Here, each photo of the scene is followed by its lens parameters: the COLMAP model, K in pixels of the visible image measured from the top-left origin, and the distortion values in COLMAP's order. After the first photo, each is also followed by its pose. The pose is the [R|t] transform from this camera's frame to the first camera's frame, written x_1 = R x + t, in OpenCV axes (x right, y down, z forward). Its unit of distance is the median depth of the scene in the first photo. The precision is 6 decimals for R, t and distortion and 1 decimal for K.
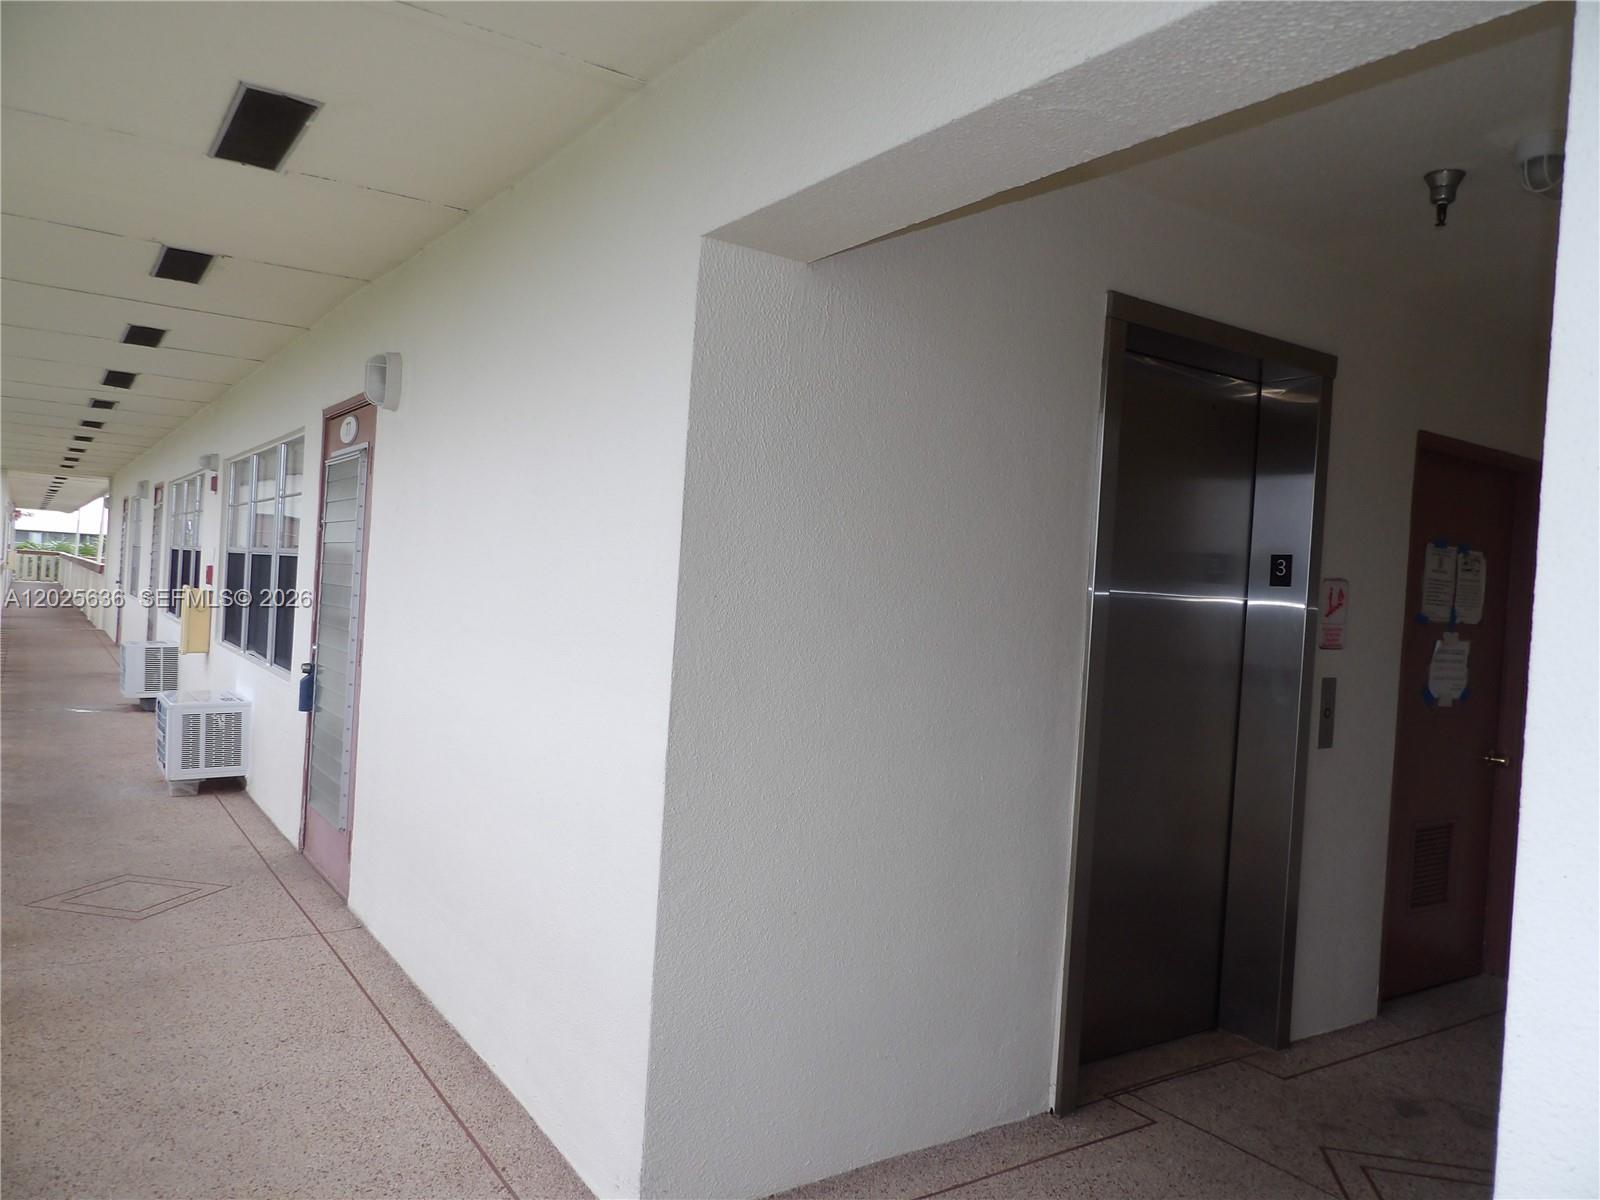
lens RADIAL K [[1150.6, 0, 809.5], [0, 1150.6, 601.6], [0, 0, 1]] dist [-0.033727, 0.048262]
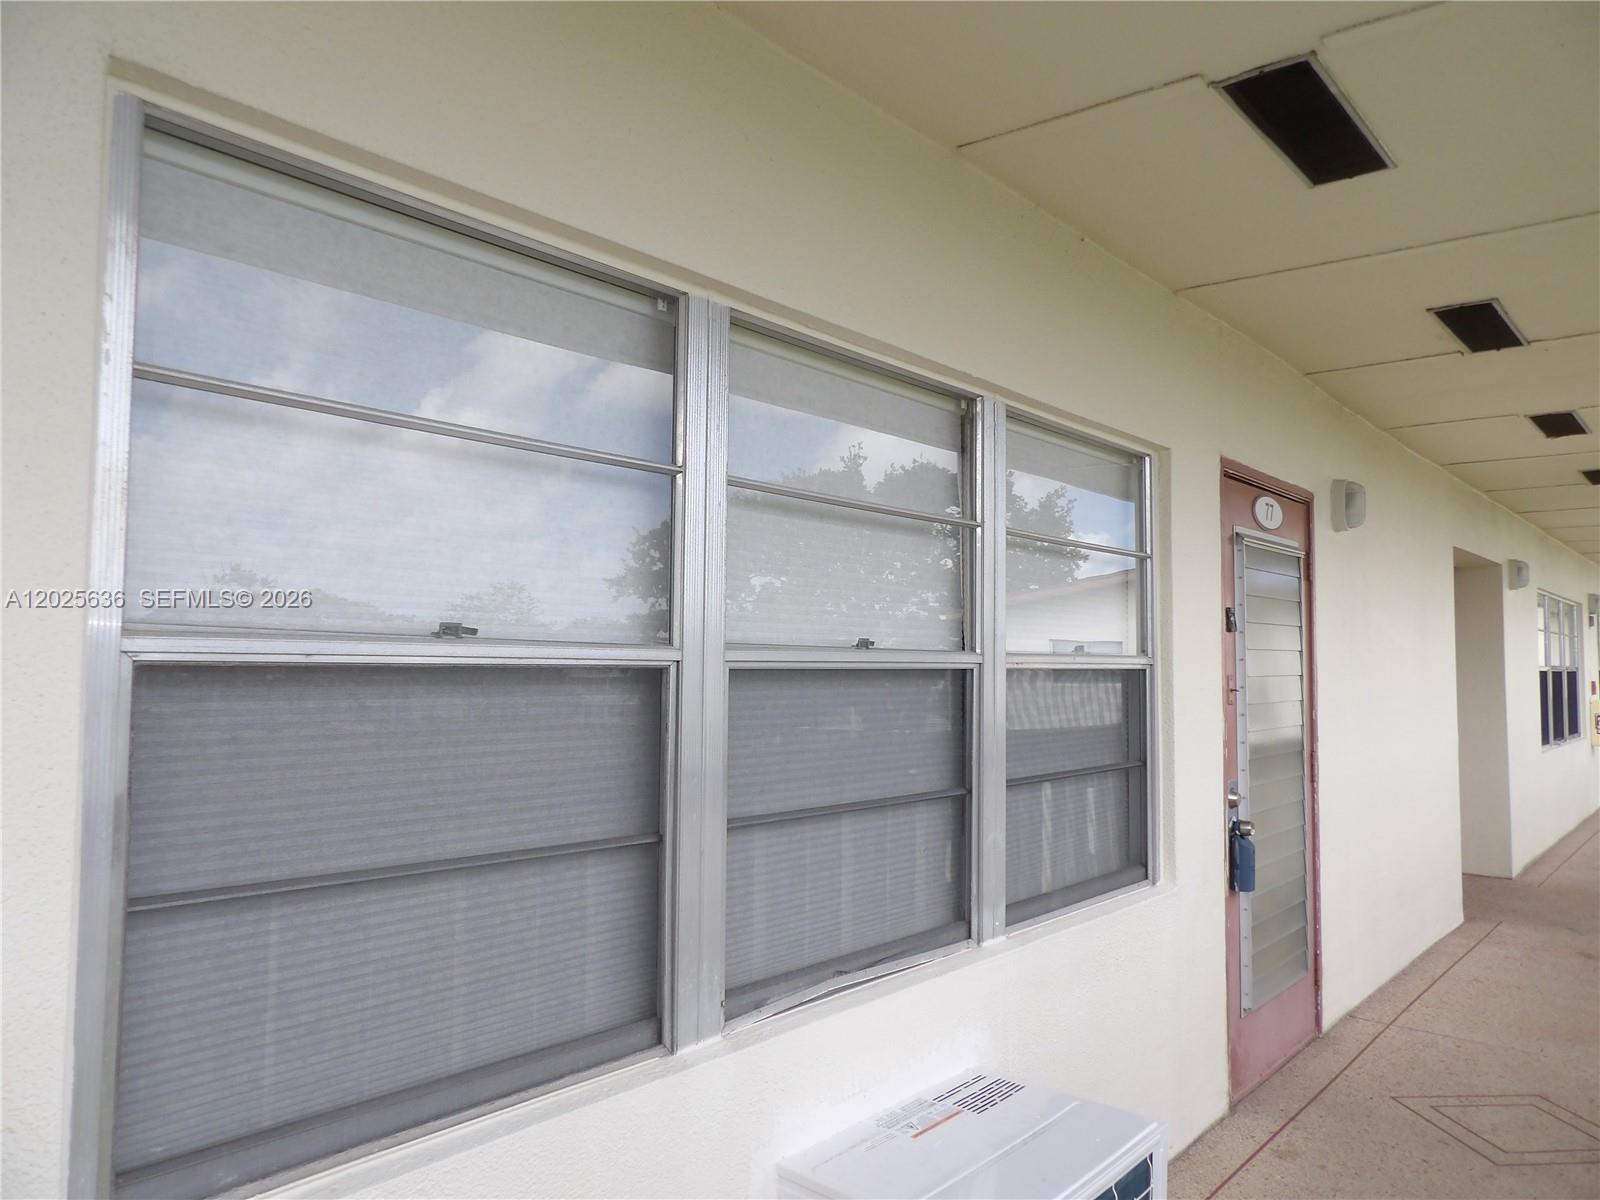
lens RADIAL K [[1150.6, 0, 811.6], [0, 1150.6, 599.2], [0, 0, 1]] dist [-0.033727, 0.048262]
pose [[-0.271800, -0.006192, 0.962334, -1.204173], [-0.015143, 0.999883, 0.002157, -0.091292], [-0.962235, -0.013987, -0.271862, 1.676219]]
